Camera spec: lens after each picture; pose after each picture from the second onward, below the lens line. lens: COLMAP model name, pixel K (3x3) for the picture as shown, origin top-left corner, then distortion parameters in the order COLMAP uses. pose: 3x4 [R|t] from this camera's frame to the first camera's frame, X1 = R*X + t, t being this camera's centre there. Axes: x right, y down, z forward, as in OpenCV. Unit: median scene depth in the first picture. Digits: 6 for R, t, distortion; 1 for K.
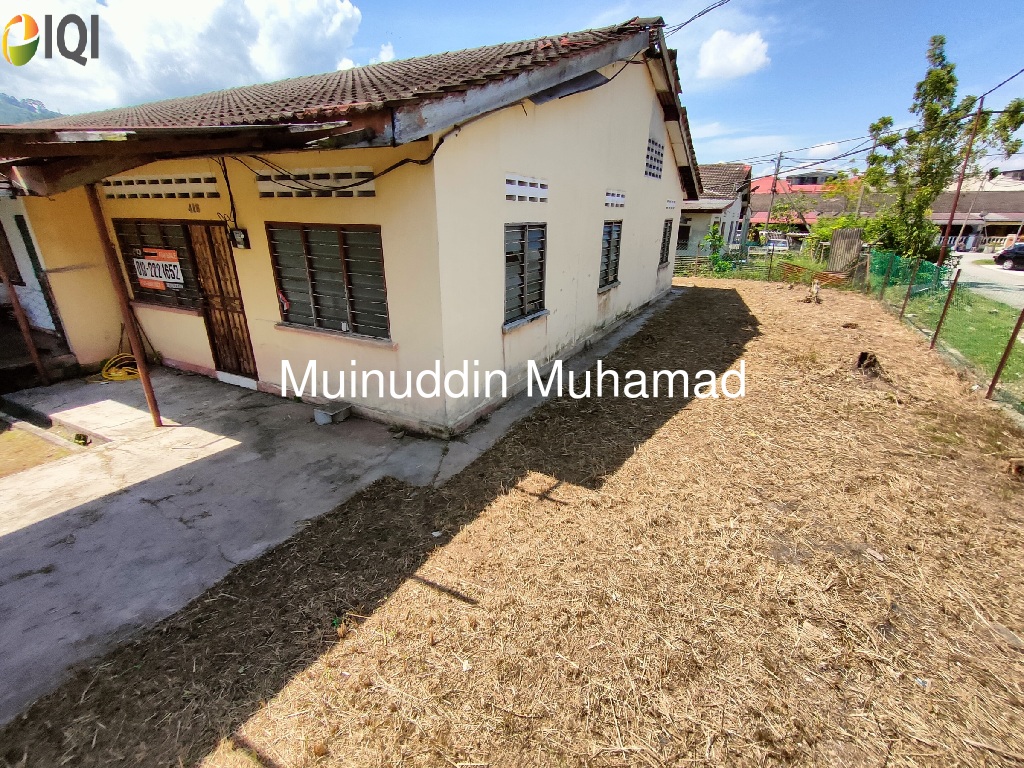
lens RADIAL K [[475.9, 0, 519.9], [0, 475.9, 398.5], [0, 0, 1]] dist [0.003145, 0.000519]
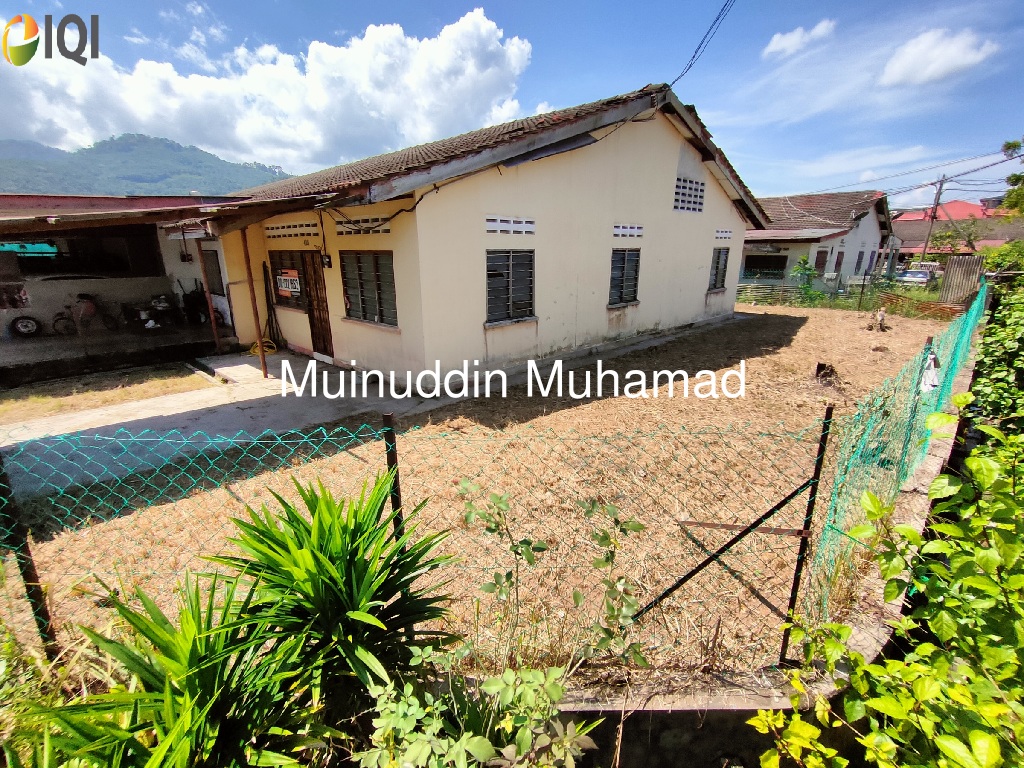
lens RADIAL K [[475.9, 0, 519.9], [0, 475.9, 398.5], [0, 0, 1]] dist [0.003145, 0.000519]
pose [[0.961051, 0.071832, -0.266874, 0.399477], [-0.088769, 0.994697, -0.051934, 0.112384], [0.261728, 0.073601, 0.962331, -0.246347]]
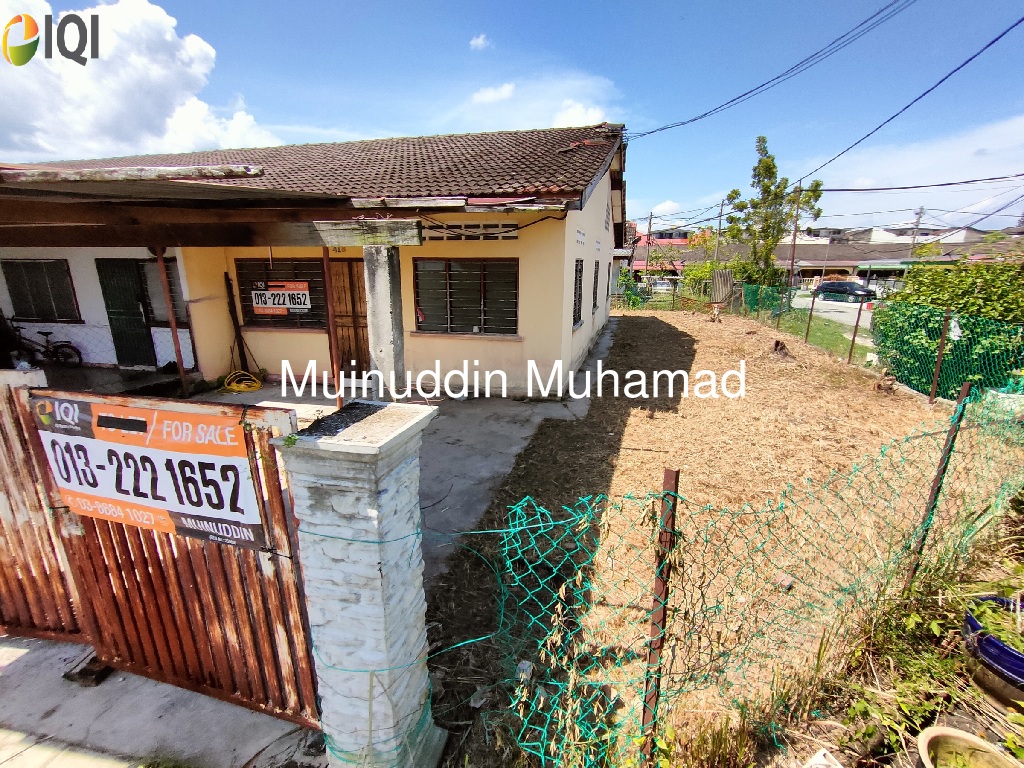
lens RADIAL K [[475.9, 0, 519.9], [0, 475.9, 398.5], [0, 0, 1]] dist [0.003145, 0.000519]
pose [[0.971180, -0.071481, 0.227378, -0.488597], [0.093191, 0.991909, -0.086208, 0.156817], [-0.219376, 0.104913, 0.969983, -0.314554]]
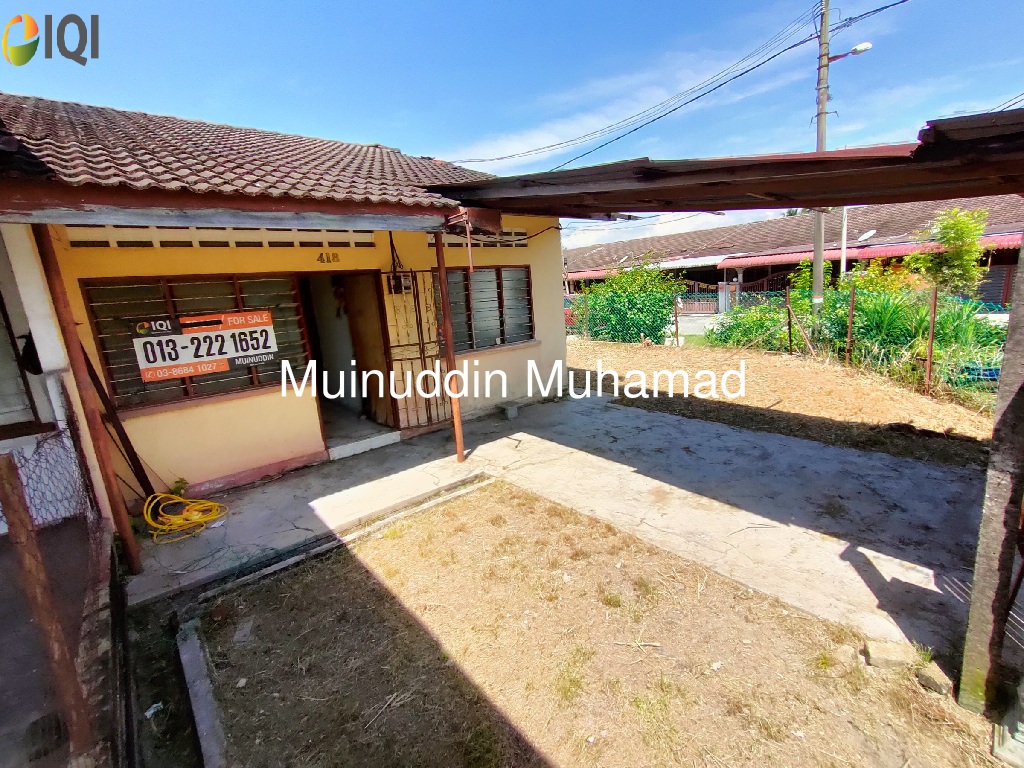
lens RADIAL K [[473.6, 0, 527.1], [0, 473.6, 393.7], [0, 0, 1]] dist [0.002198, 0.000123]
pose [[0.363205, -0.240014, 0.900264, -1.315656], [0.400858, 0.912503, 0.081553, -0.079472], [-0.841068, 0.331258, 0.427637, 0.354546]]
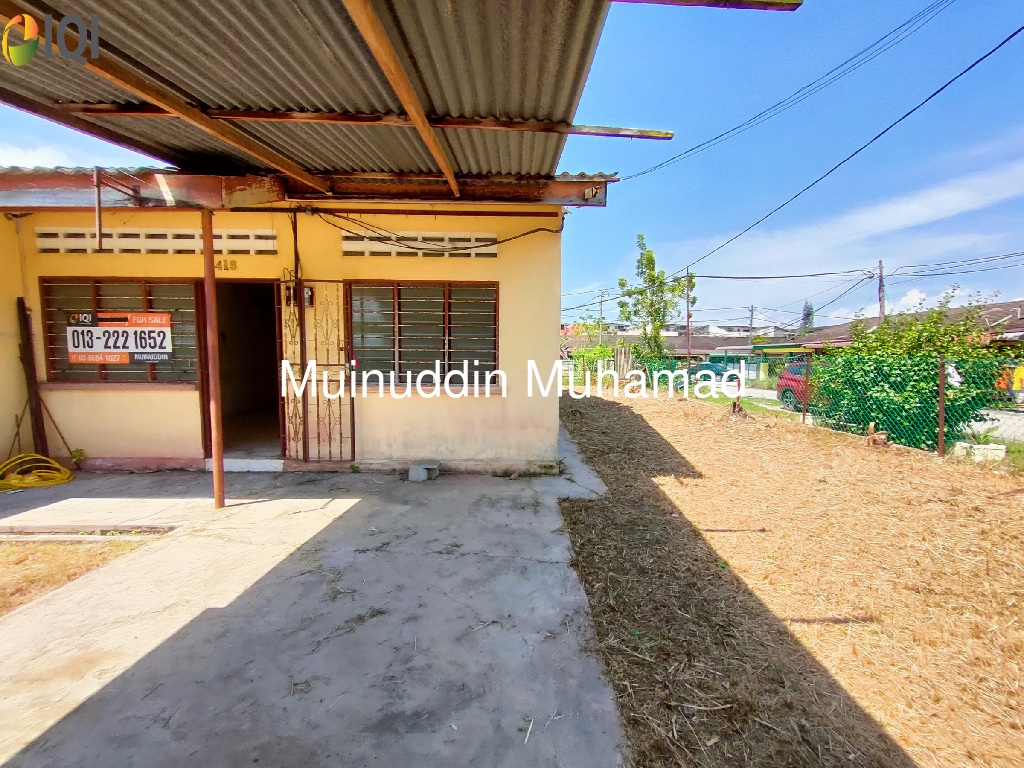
lens RADIAL K [[461.1, 0, 514.6], [0, 461.1, 403.4], [0, 0, 1]] dist [-0.000005, 0.000635]
pose [[0.885048, -0.044964, 0.463322, -0.572248], [0.165973, 0.960389, -0.223843, 0.121238], [-0.434905, 0.275011, 0.857454, 0.090098]]
